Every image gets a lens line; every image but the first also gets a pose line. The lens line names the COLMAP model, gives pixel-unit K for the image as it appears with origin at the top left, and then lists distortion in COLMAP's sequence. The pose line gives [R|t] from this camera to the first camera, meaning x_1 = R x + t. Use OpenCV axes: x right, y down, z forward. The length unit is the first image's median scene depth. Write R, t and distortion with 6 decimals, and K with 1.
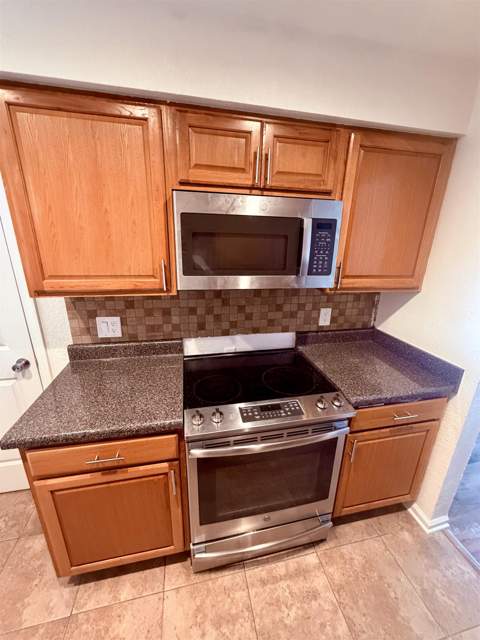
lens RADIAL K [[255.5, 0, 240.9], [0, 255.5, 317.0], [0, 0, 1]] dist [0.000363, 0.000134]
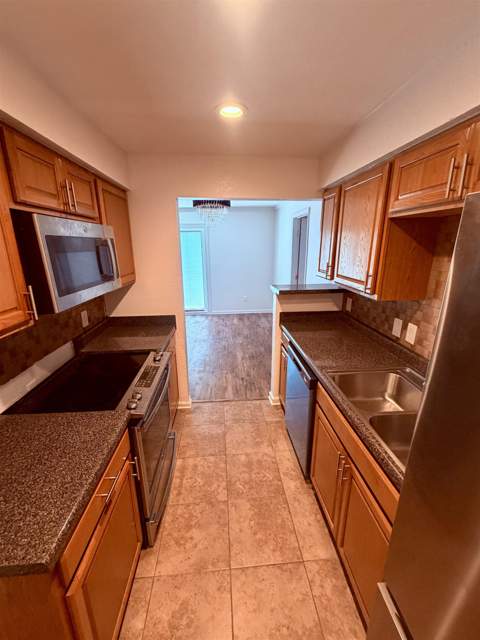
lens RADIAL K [[265.5, 0, 241.4], [0, 265.5, 318.4], [0, 0, 1]] dist [-0.000533, -0.000024]
pose [[0.130501, -0.294287, 0.946765, -0.947616], [0.306125, 0.920232, 0.243844, -0.102045], [-0.943004, 0.258007, 0.210180, 0.114933]]
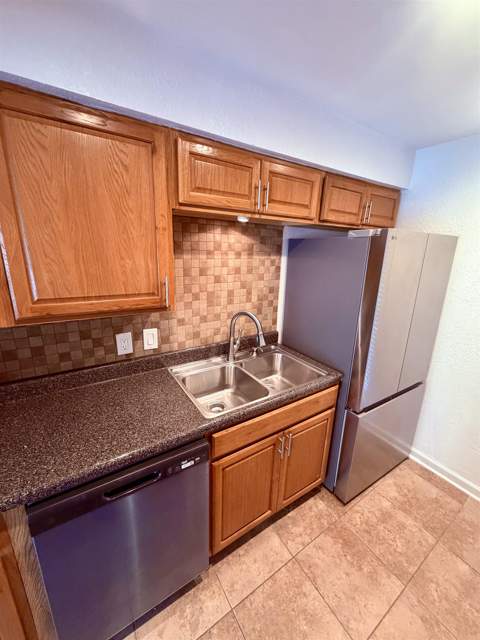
lens RADIAL K [[255.5, 0, 240.9], [0, 255.5, 317.0], [0, 0, 1]] dist [0.000363, 0.000134]
pose [[-0.933707, 0.042756, -0.355475, 0.400122], [-0.155242, 0.846315, 0.509560, -0.196023], [0.322630, 0.530964, -0.783573, 0.607163]]
